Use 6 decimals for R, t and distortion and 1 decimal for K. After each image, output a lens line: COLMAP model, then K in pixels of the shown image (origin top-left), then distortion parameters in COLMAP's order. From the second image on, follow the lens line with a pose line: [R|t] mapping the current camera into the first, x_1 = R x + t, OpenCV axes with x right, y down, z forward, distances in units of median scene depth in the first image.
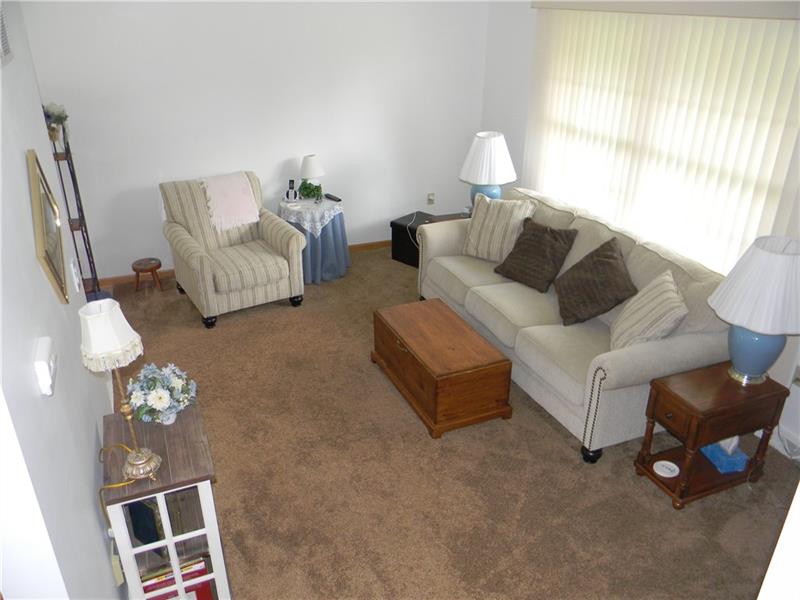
lens RADIAL K [[646.5, 0, 397.2], [0, 646.5, 298.0], [0, 0, 1]] dist [0.007589, -0.014490]
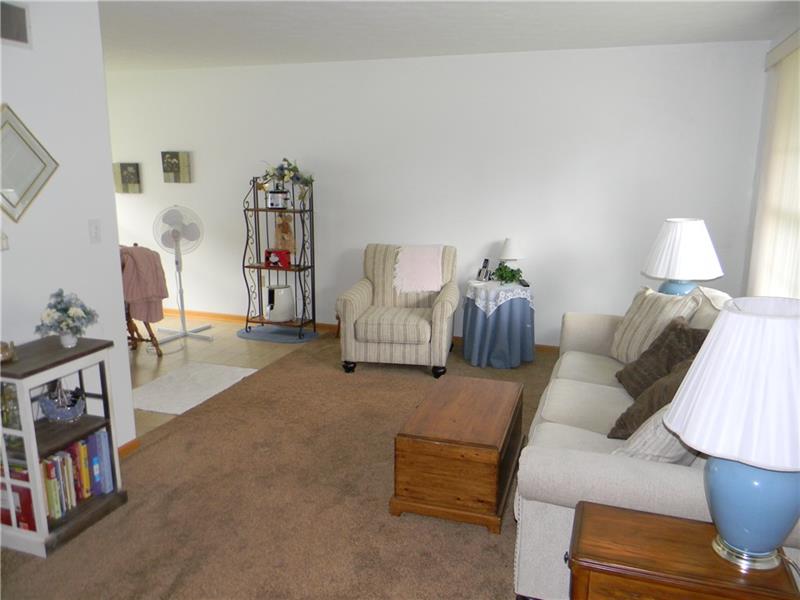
lens RADIAL K [[646.5, 0, 400.0], [0, 646.5, 304.1], [0, 0, 1]] dist [0.007589, -0.014490]
pose [[0.748837, 0.140012, -0.647796, 0.415046], [-0.284405, 0.950745, -0.123275, 0.043809], [0.598629, 0.276550, 0.751773, 0.223039]]
